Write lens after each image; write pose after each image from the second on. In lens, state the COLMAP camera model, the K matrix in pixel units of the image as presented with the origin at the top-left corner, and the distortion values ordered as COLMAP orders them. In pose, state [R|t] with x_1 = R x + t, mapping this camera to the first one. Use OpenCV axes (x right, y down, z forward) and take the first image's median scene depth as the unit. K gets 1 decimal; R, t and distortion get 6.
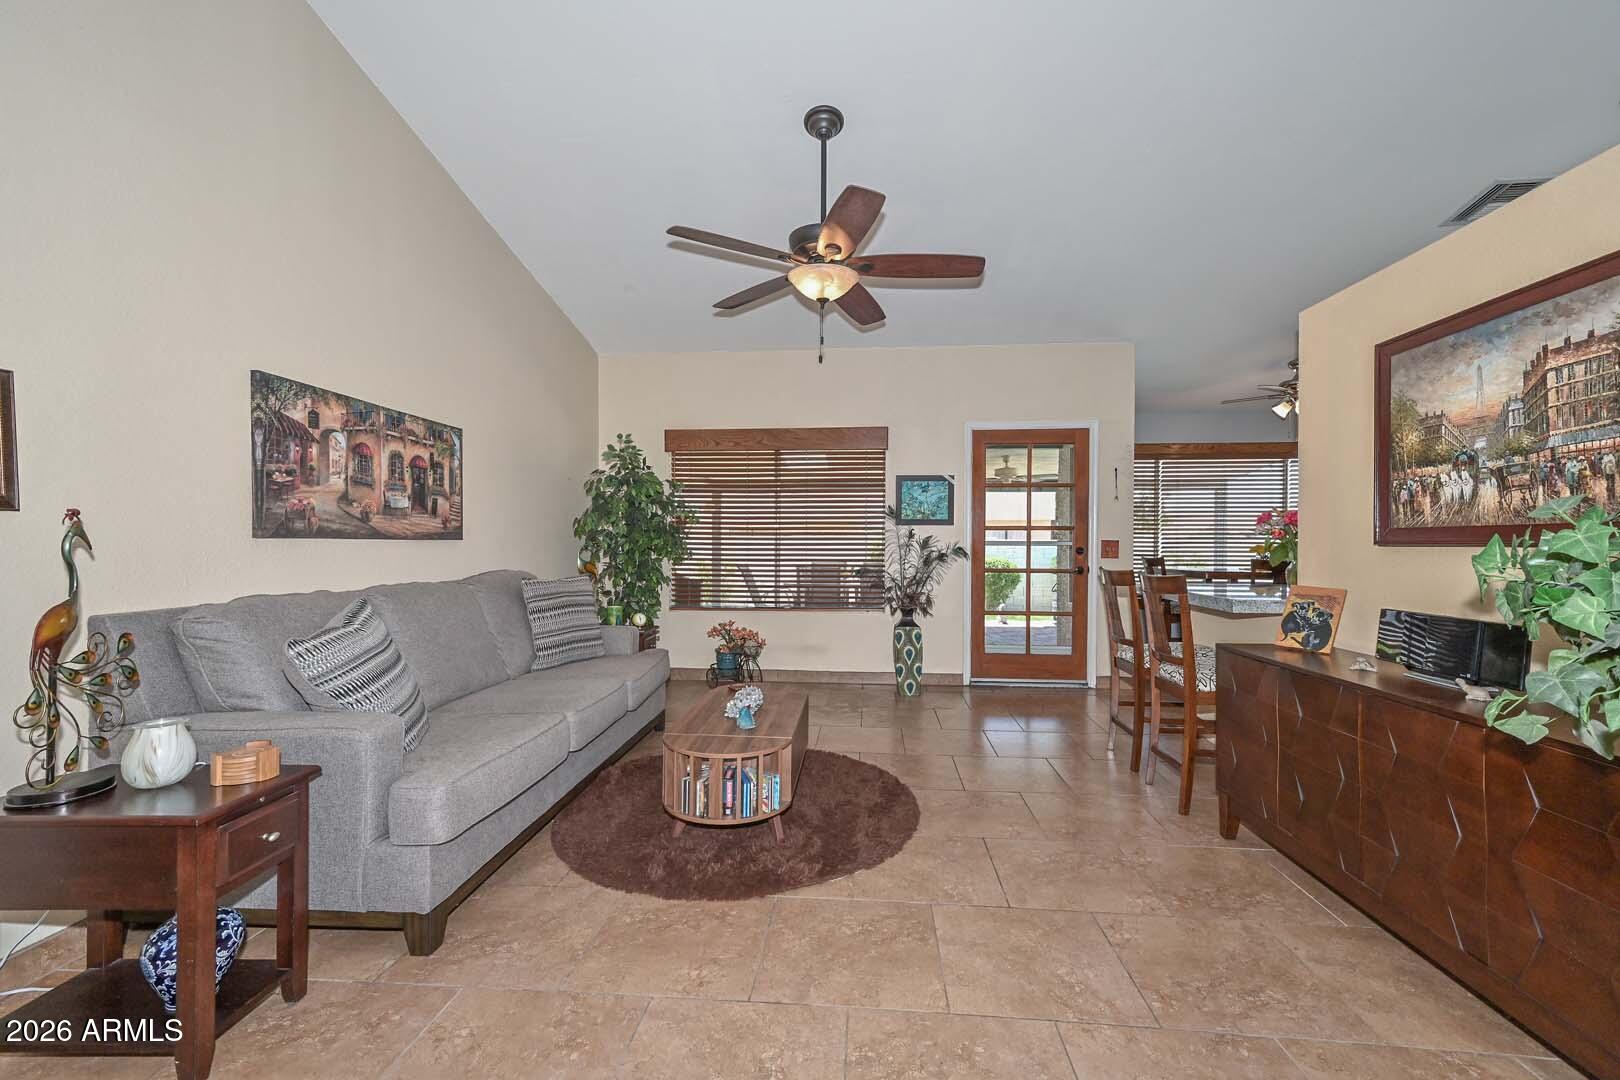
lens RADIAL K [[658.0, 0, 805.7], [0, 658.0, 541.1], [0, 0, 1]] dist [0.015624, 0.000538]
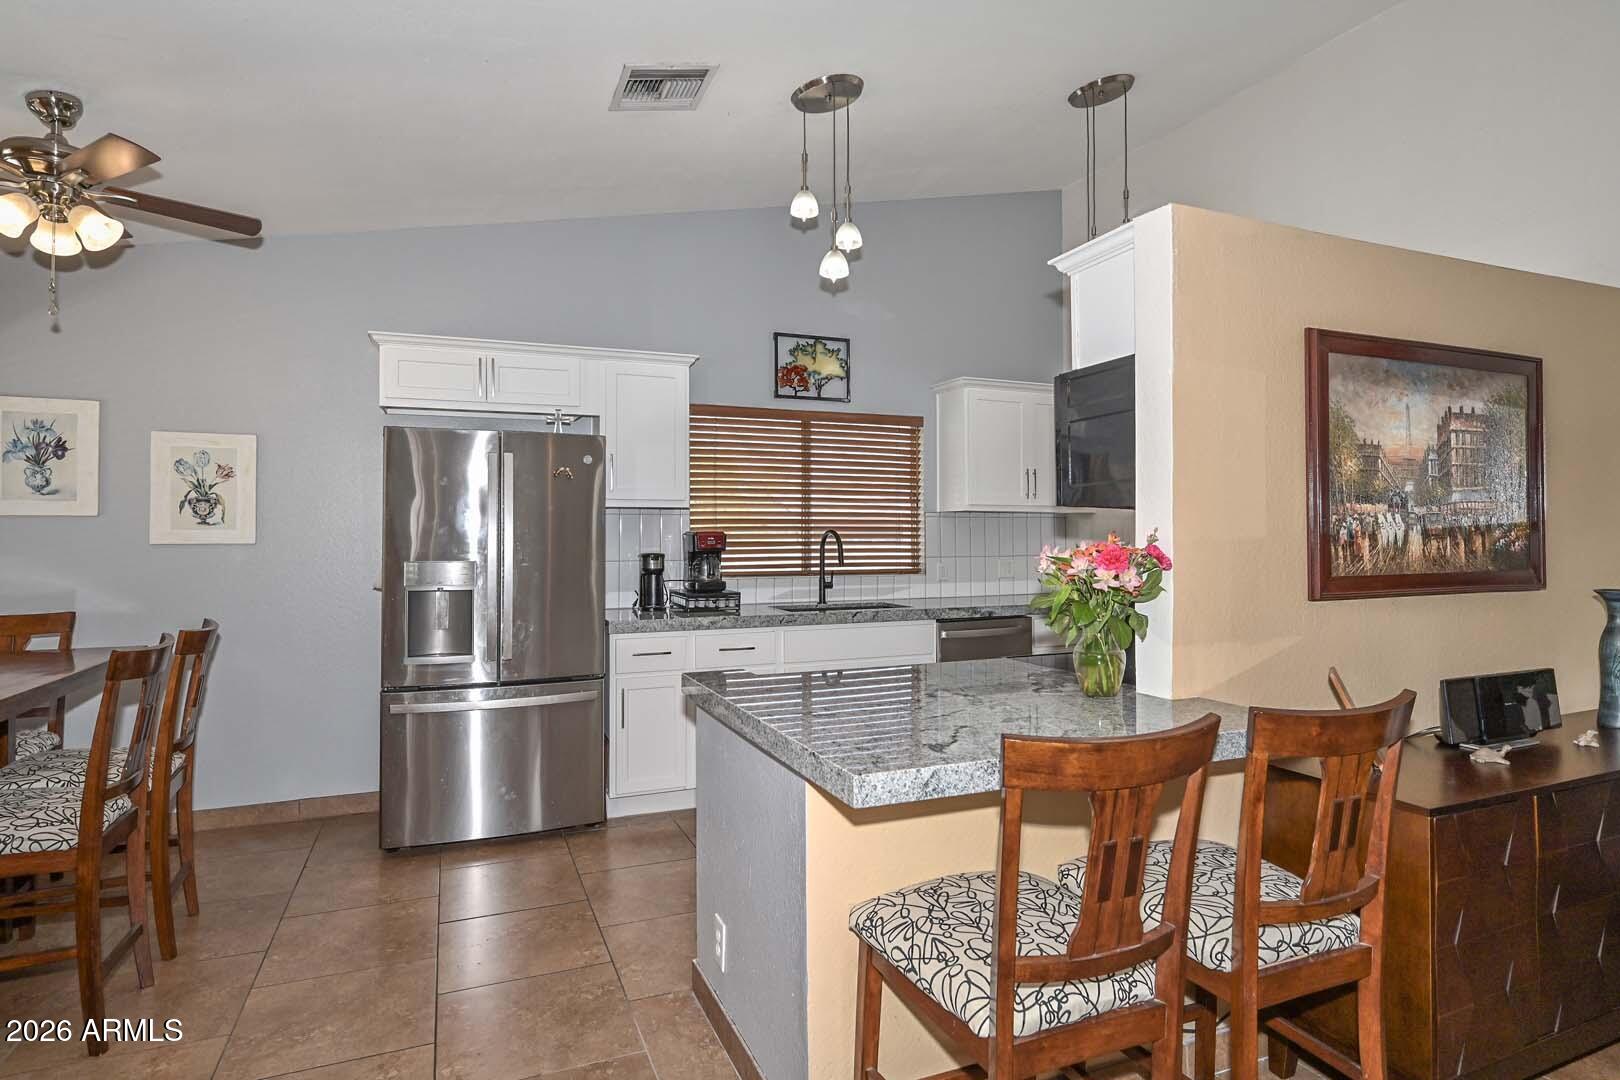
lens RADIAL K [[864.3, 0, 812.7], [0, 864.3, 522.1], [0, 0, 1]] dist [0.000772, 0.000351]
pose [[-0.476210, 0.009668, 0.879278, 0.222859], [0.000153, 0.999940, -0.010912, -0.055287], [-0.879331, -0.005062, -0.476183, 1.547734]]
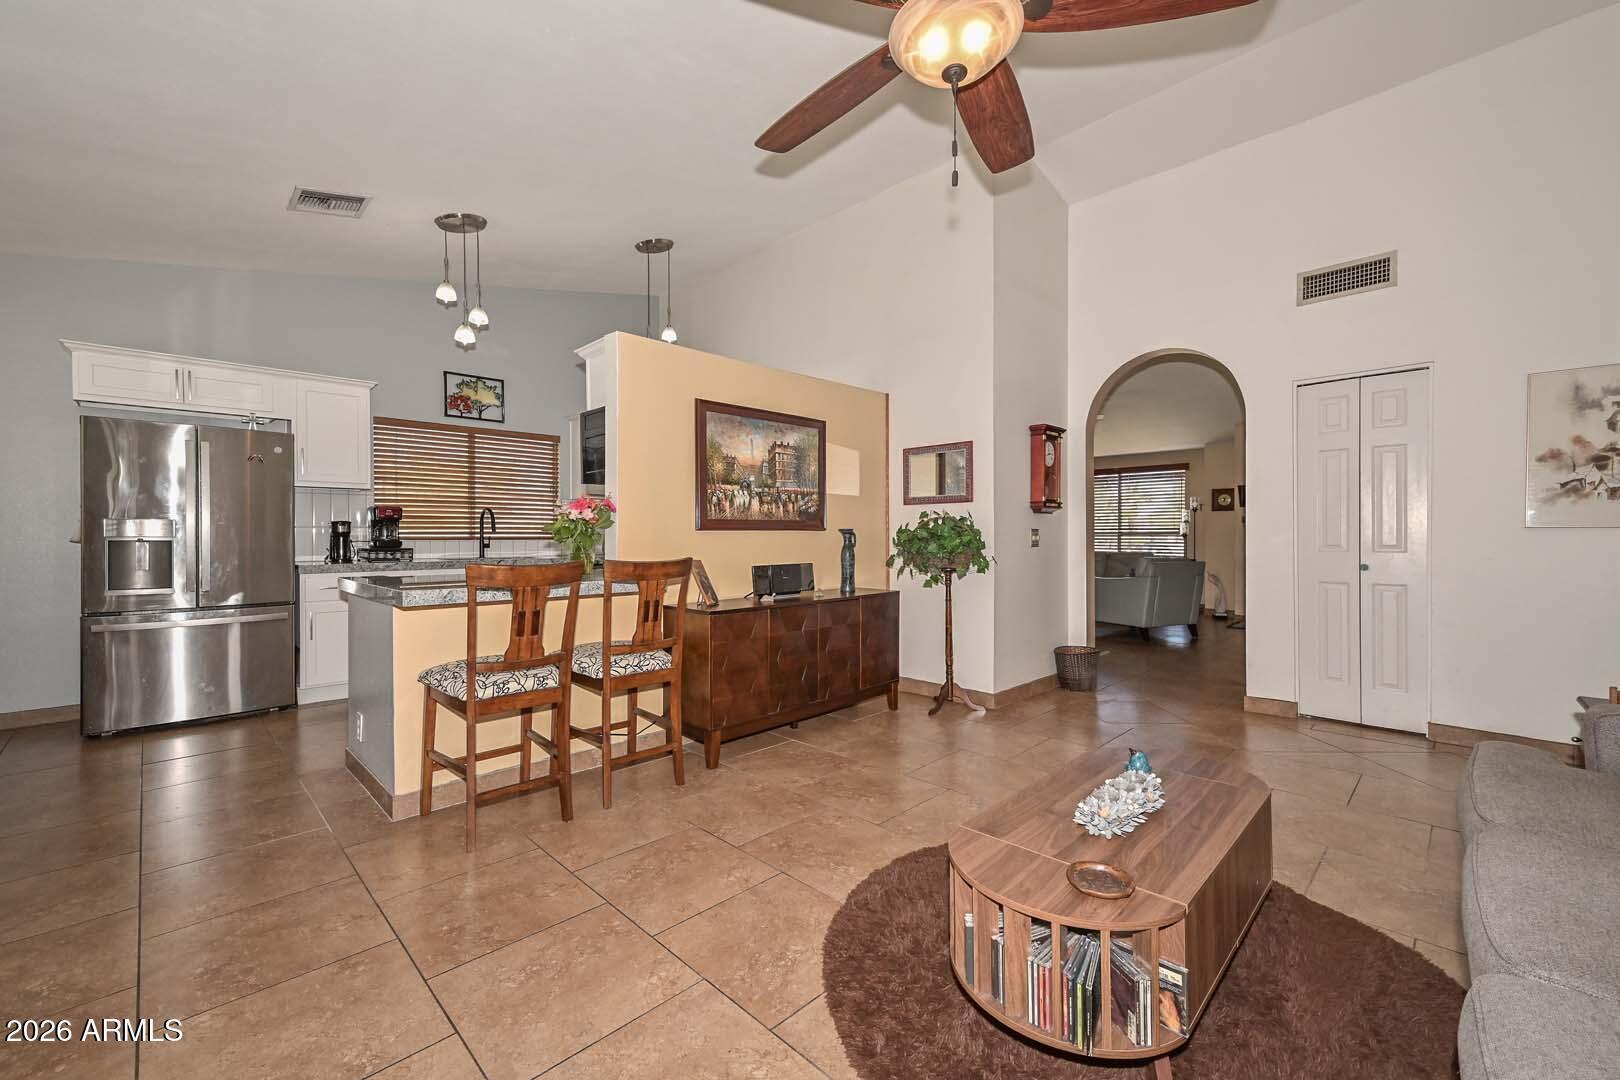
lens RADIAL K [[658.0, 0, 805.7], [0, 658.0, 541.1], [0, 0, 1]] dist [0.015624, 0.000538]
pose [[-0.768275, -0.009530, 0.640049, -0.241379], [-0.002317, 0.999924, 0.012107, 0.010563], [-0.640115, 0.007818, -0.768239, 1.595607]]
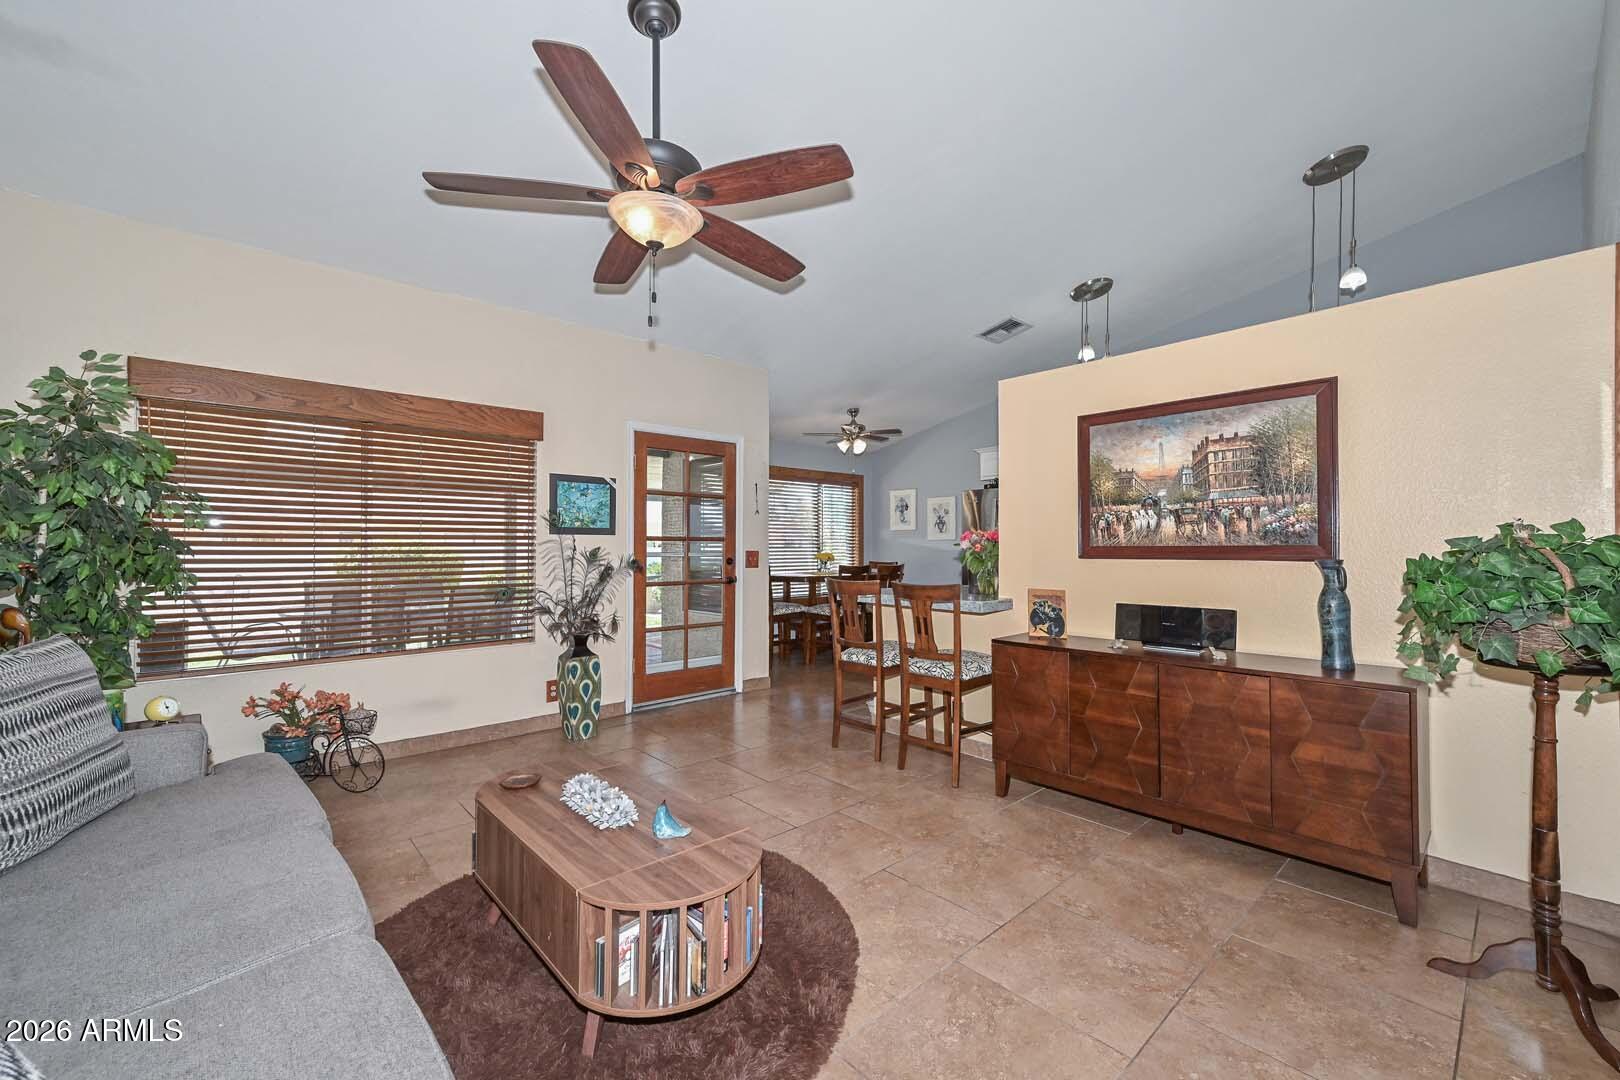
lens RADIAL K [[658.0, 0, 805.7], [0, 658.0, 541.1], [0, 0, 1]] dist [0.015624, 0.000538]
pose [[0.676563, 0.002725, 0.736380, -0.450557], [0.002275, 0.999981, -0.005791, -0.018258], [-0.736382, 0.005594, 0.676543, 0.381212]]
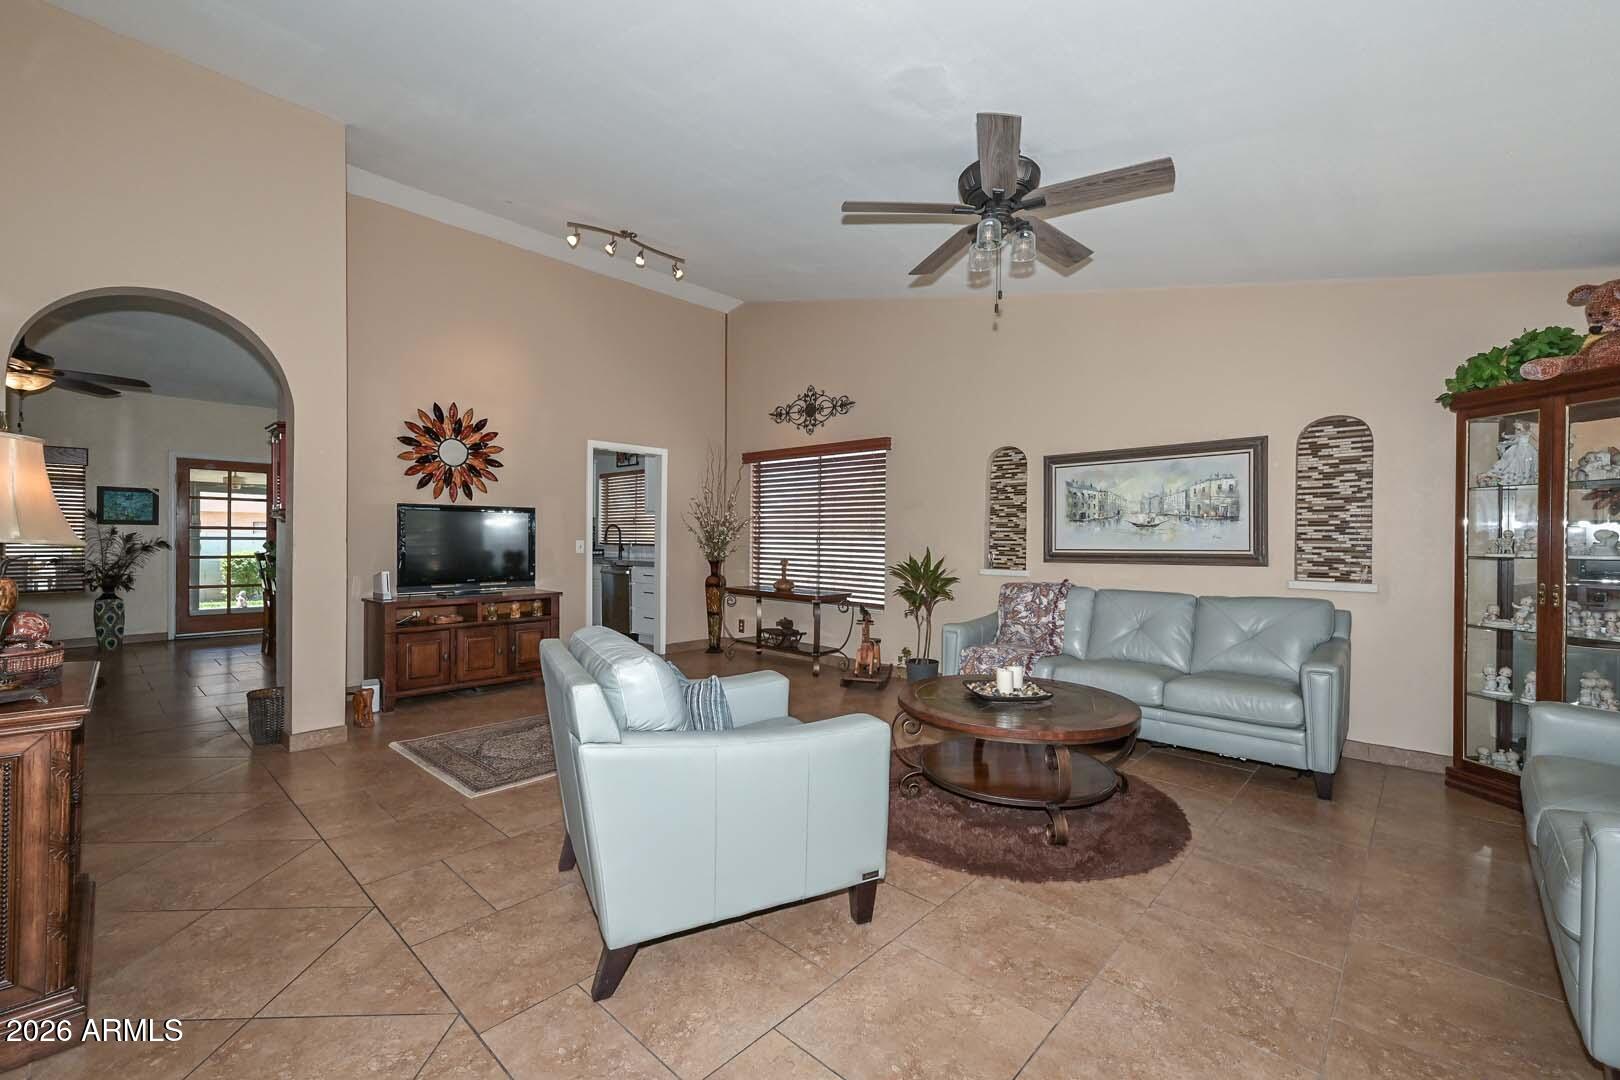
lens RADIAL K [[658.0, 0, 805.7], [0, 658.0, 541.1], [0, 0, 1]] dist [0.015624, 0.000538]
pose [[0.595566, -0.002265, 0.803303, -0.168401], [-0.004419, 0.999972, 0.006095, -0.008801], [-0.803294, -0.007179, 0.595539, -1.664287]]
